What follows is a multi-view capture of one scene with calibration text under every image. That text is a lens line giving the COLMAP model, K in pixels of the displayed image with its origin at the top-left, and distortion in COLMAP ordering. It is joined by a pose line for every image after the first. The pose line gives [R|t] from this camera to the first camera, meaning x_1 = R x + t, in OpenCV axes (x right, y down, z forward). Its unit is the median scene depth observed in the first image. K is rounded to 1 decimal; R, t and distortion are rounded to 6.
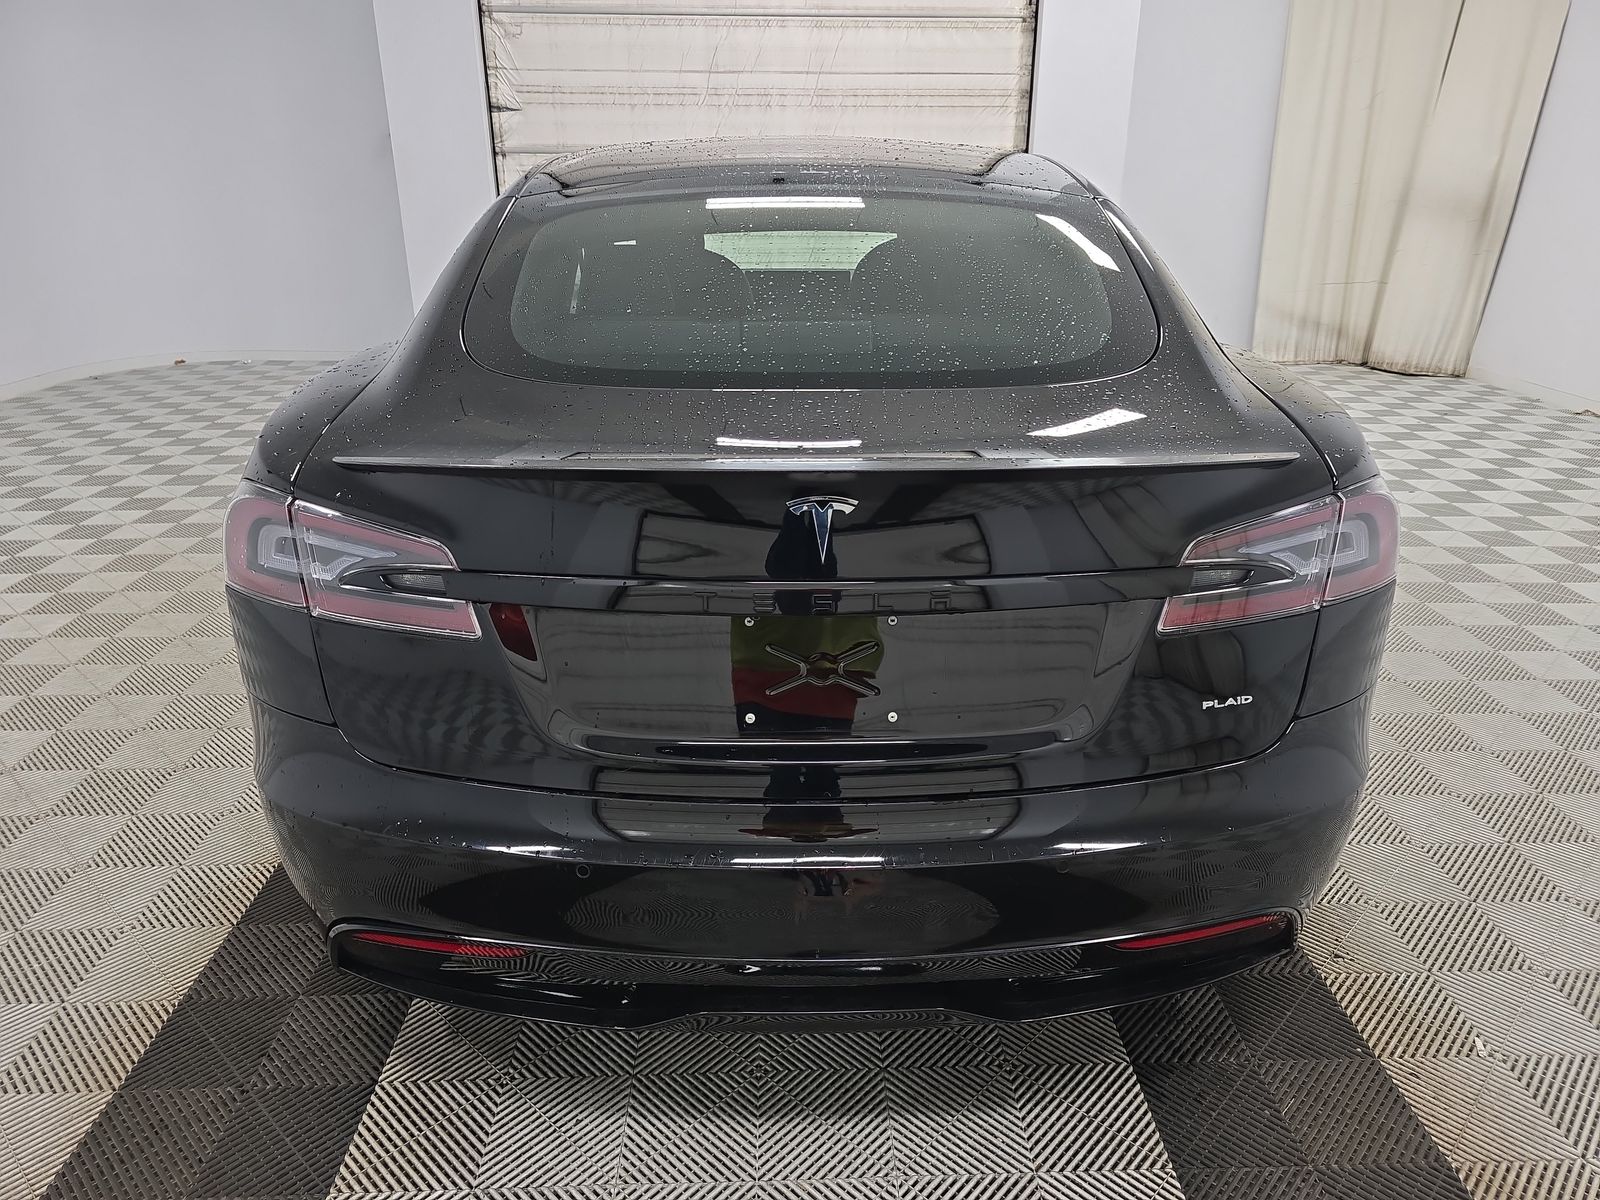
lens RADIAL K [[1079.8, 0, 813.4], [0, 1079.8, 602.9], [0, 0, 1]] dist [0.038241, -0.026667]
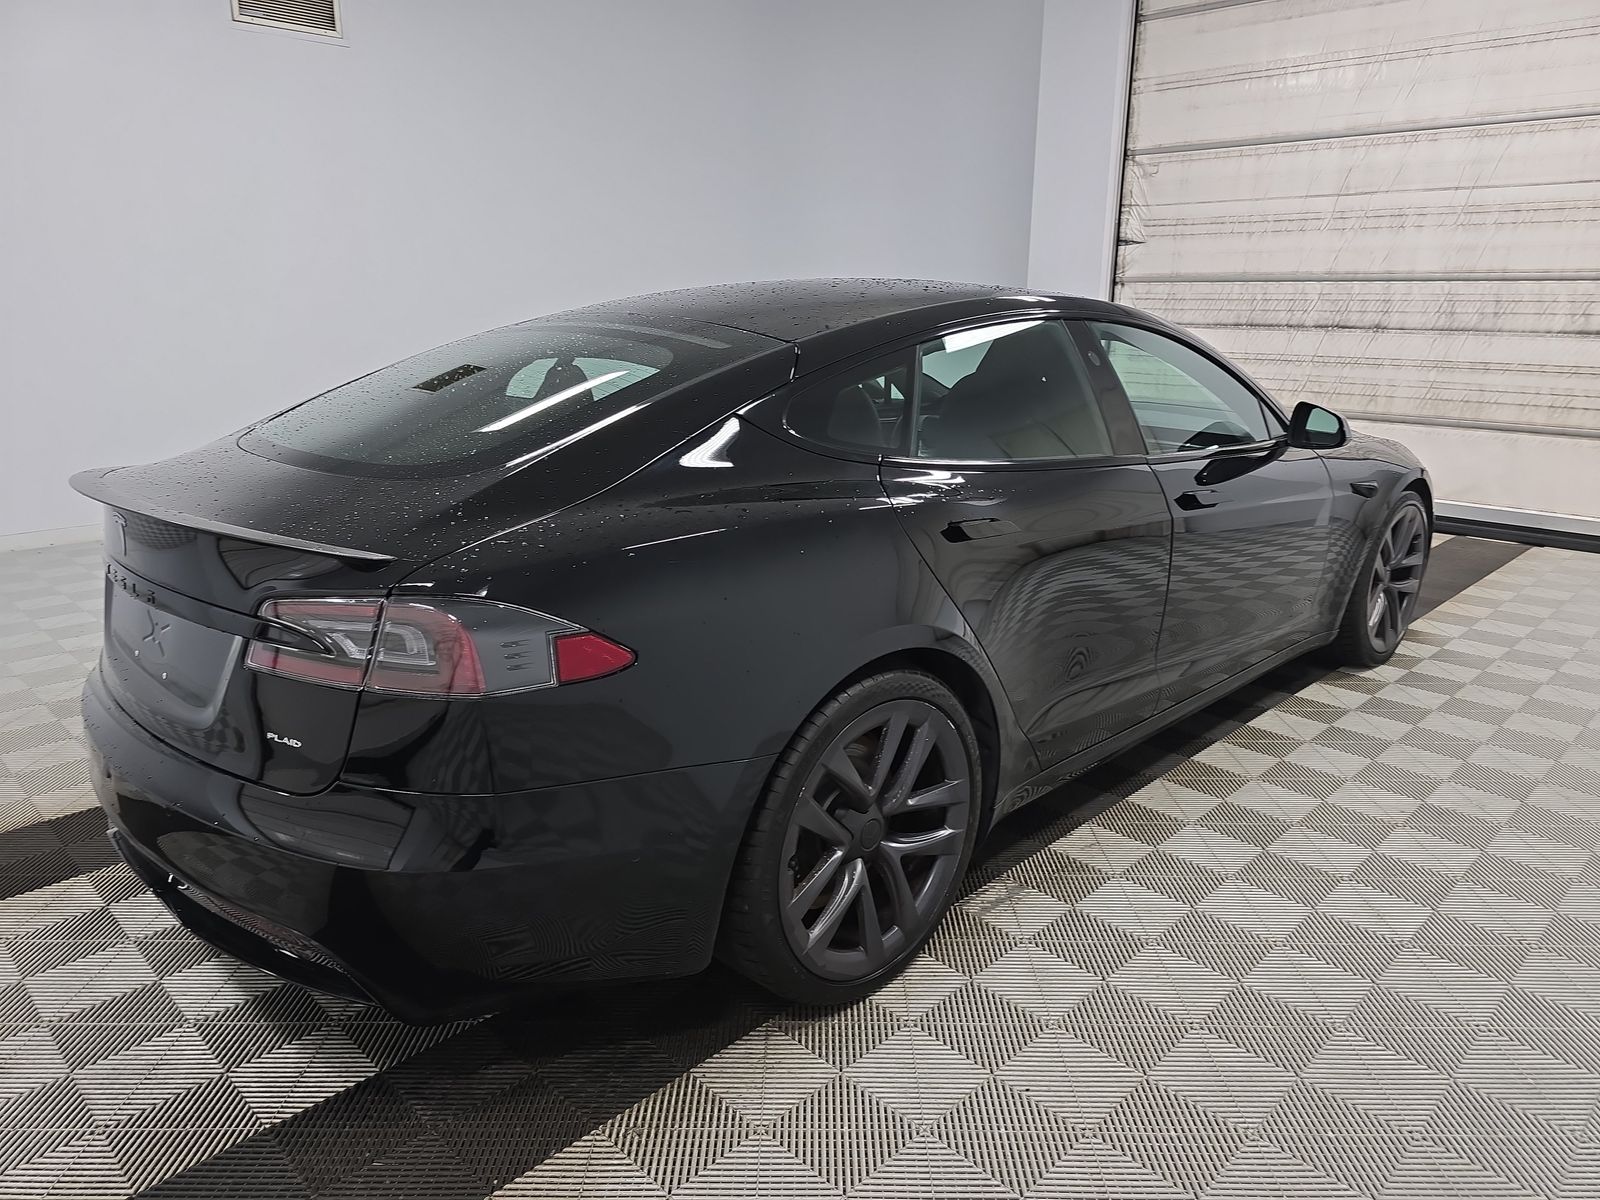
lens RADIAL K [[1079.8, 0, 797.2], [0, 1079.8, 606.7], [0, 0, 1]] dist [0.038241, -0.026667]
pose [[0.693308, 0.201669, -0.691848, 0.297117], [-0.265371, 0.964028, 0.015076, -0.042678], [0.670001, 0.173144, 0.721886, 0.083112]]
